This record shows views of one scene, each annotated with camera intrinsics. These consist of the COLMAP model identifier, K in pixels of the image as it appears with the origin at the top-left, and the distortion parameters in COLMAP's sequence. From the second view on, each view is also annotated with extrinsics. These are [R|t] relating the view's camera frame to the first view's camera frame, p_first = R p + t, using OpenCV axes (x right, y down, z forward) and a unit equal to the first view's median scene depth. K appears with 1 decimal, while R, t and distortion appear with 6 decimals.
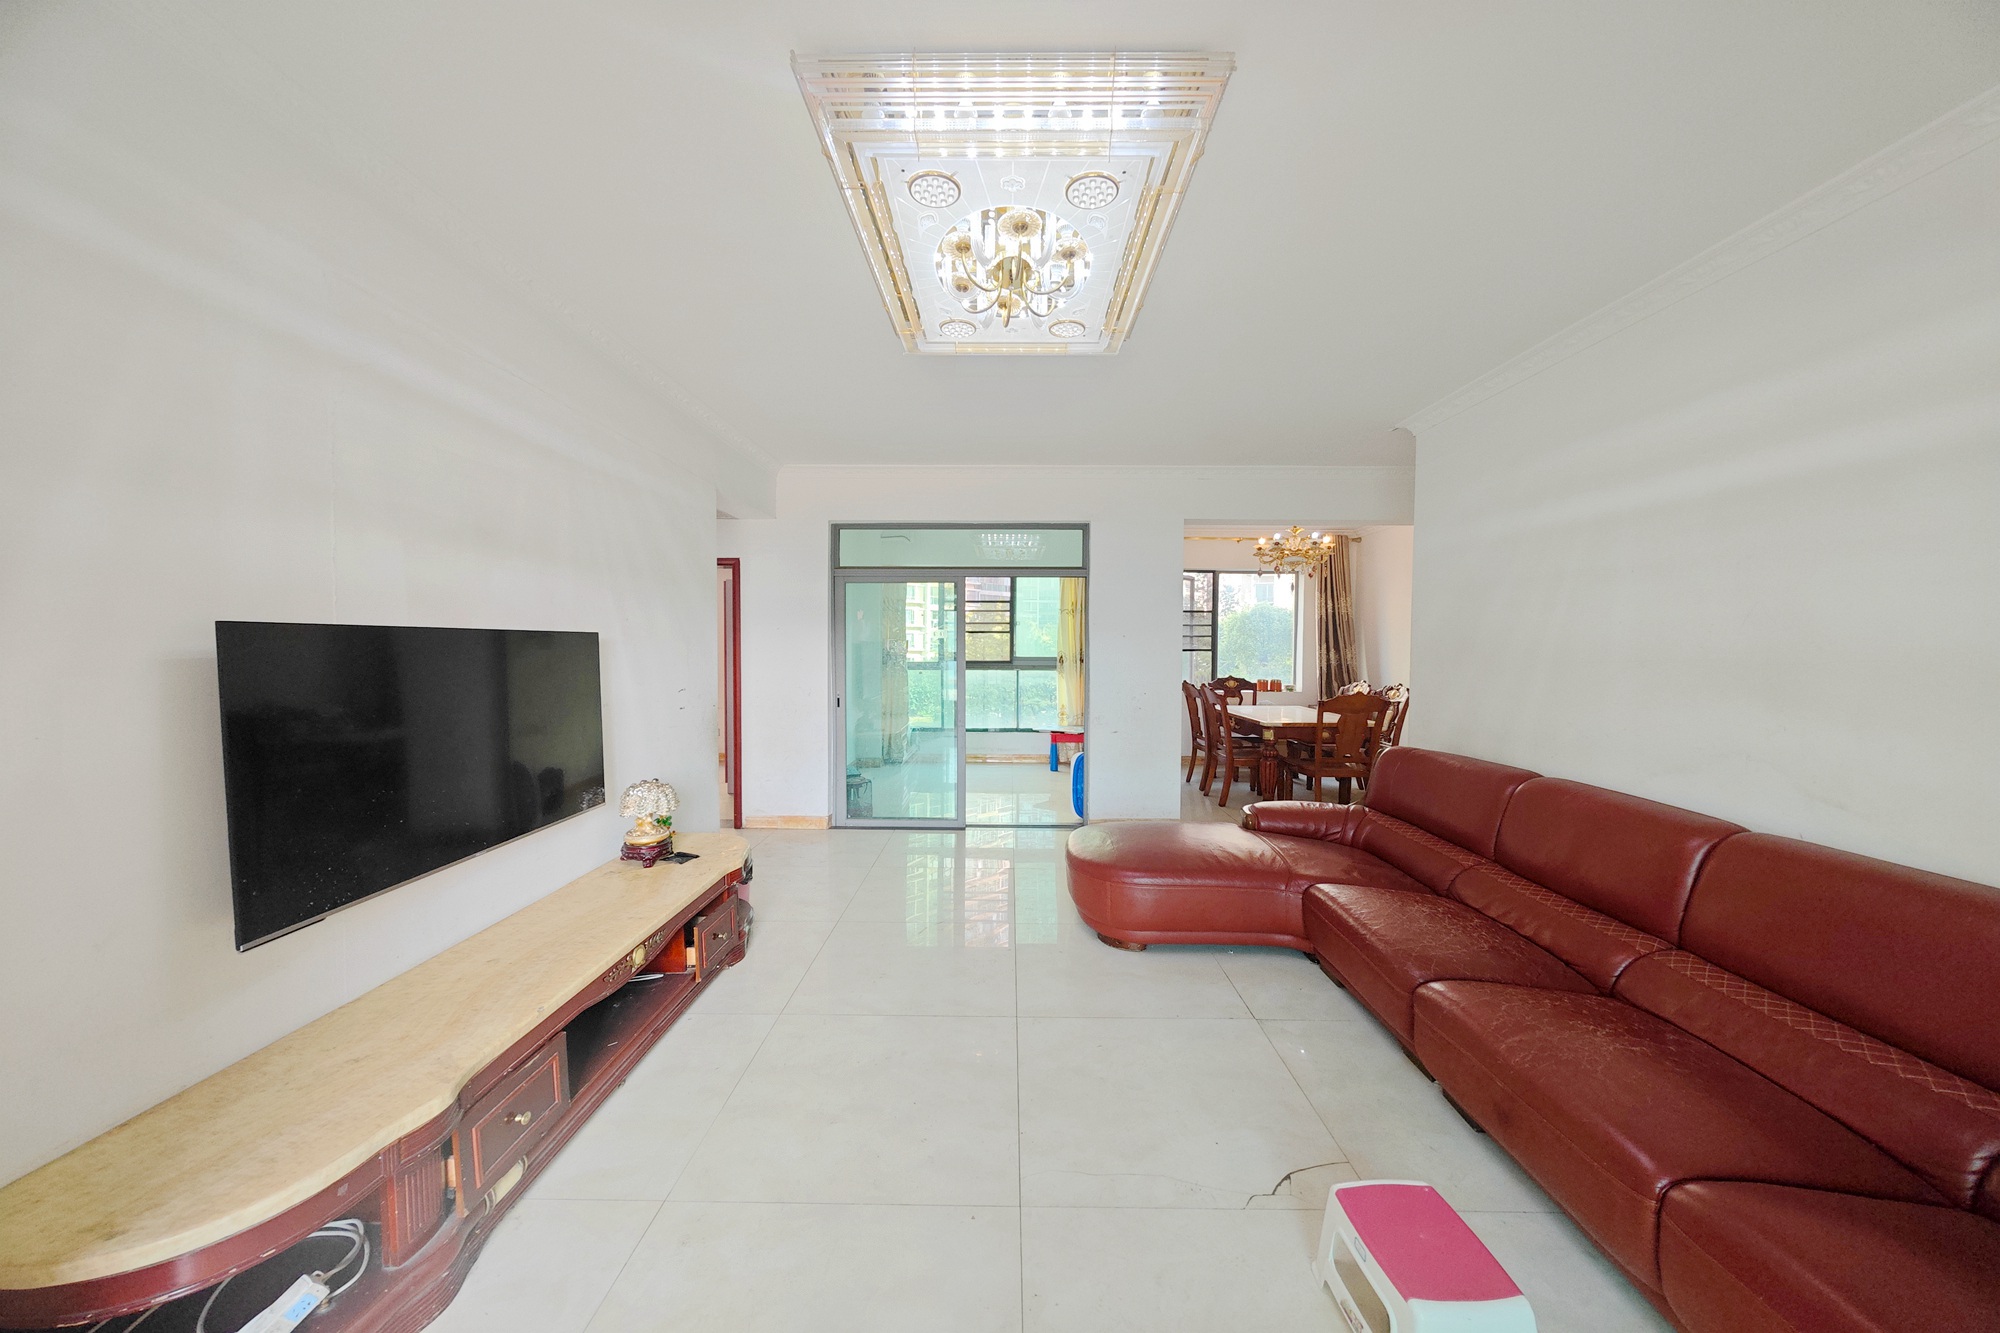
lens RADIAL K [[702.2, 0, 1000.3], [0, 702.2, 659.9], [0, 0, 1]] dist [0.005889, -0.000550]
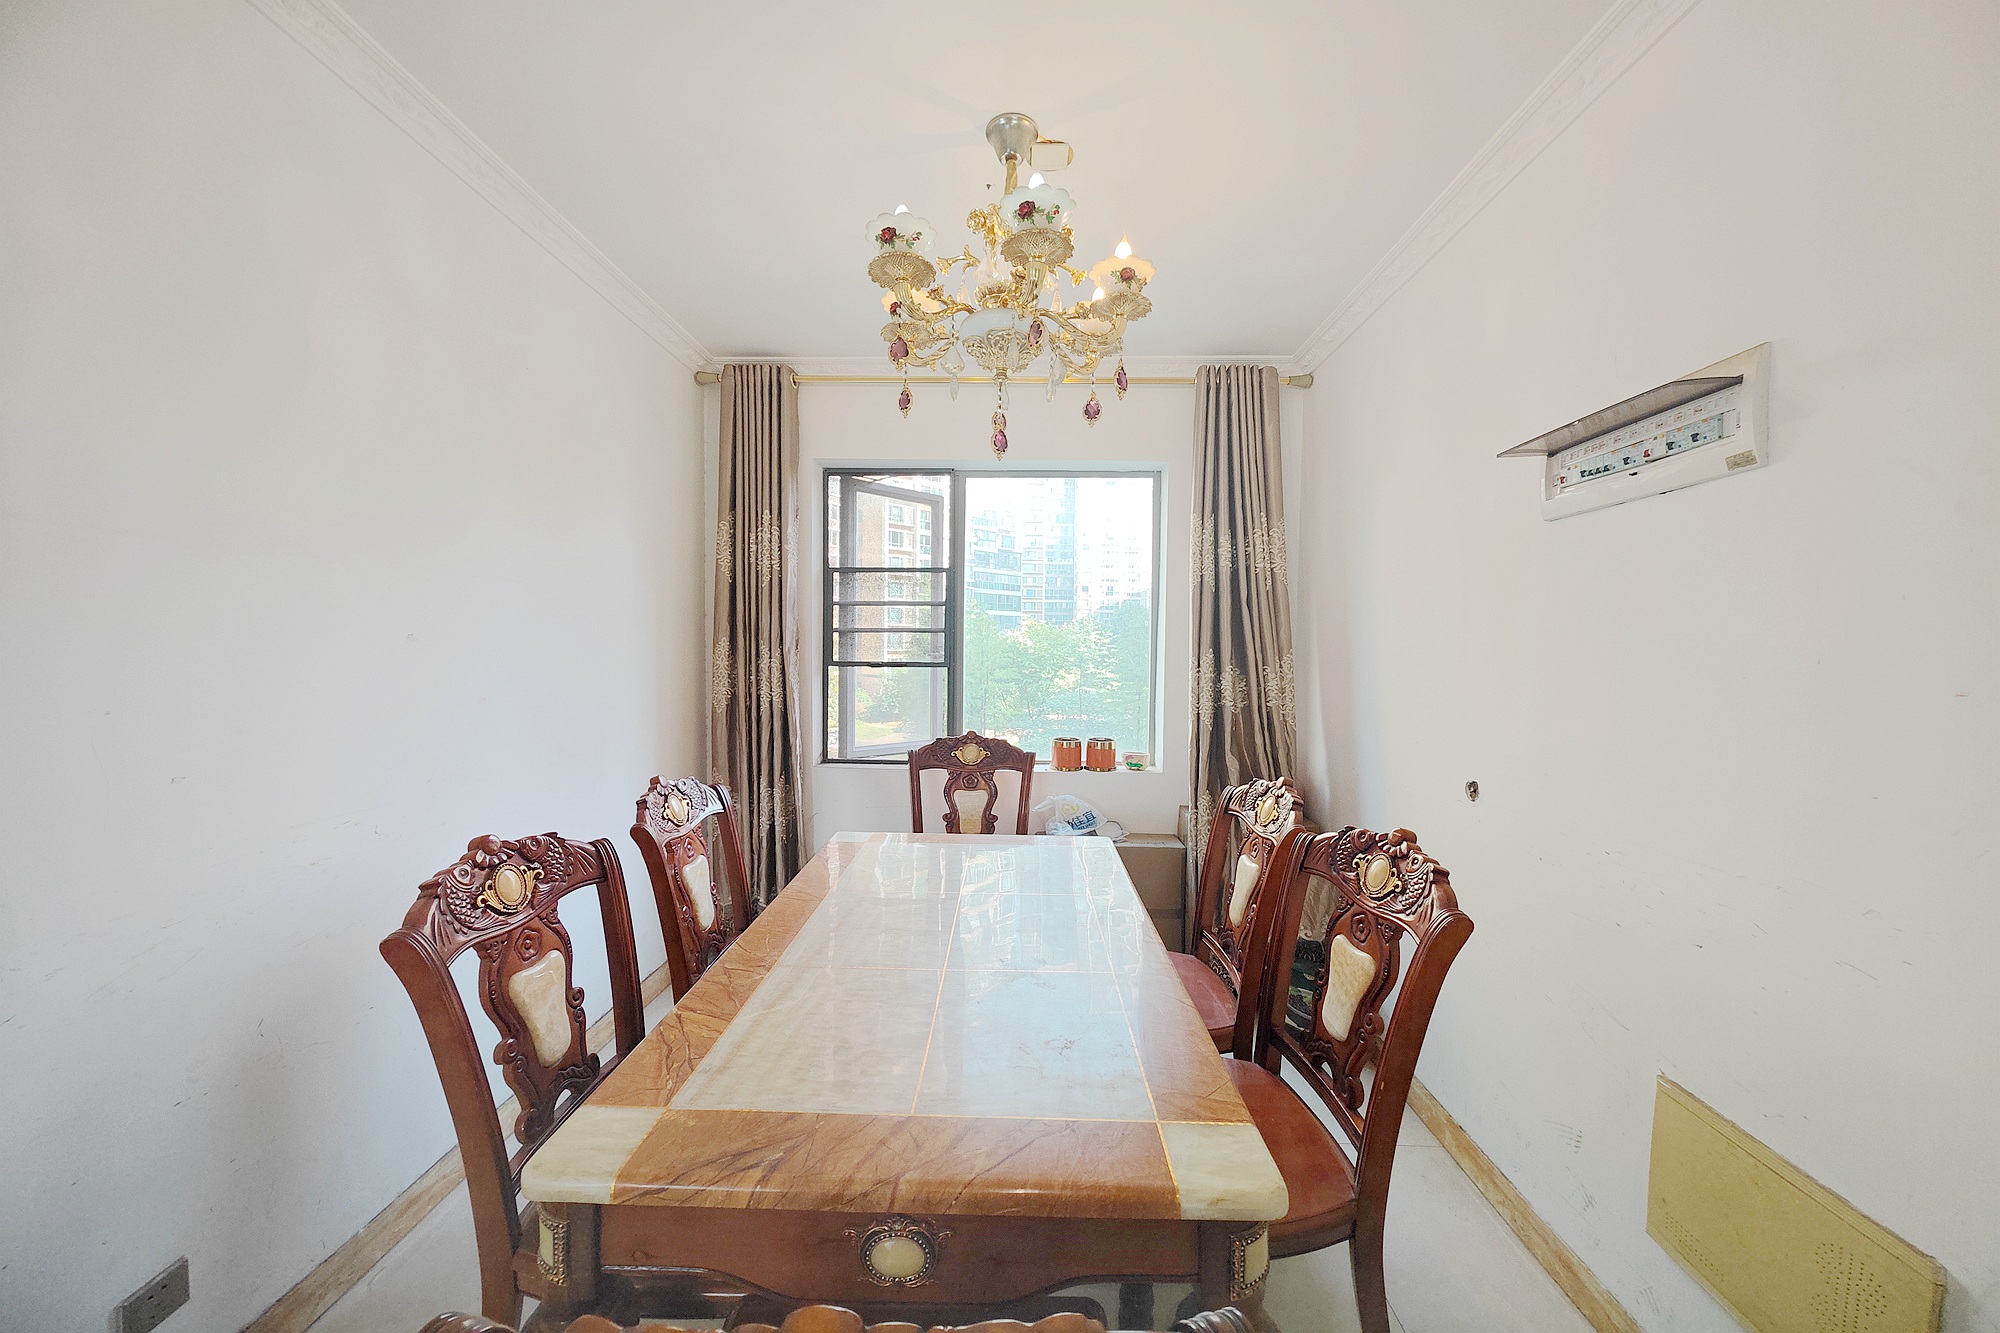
lens RADIAL K [[702.2, 0, 1004.0], [0, 702.2, 662.9], [0, 0, 1]] dist [0.005889, -0.000550]
pose [[0.999873, 0.004931, -0.015187, 0.345843], [-0.004905, 0.999986, 0.001739, -0.016189], [0.015195, -0.001664, 0.999883, 0.603425]]
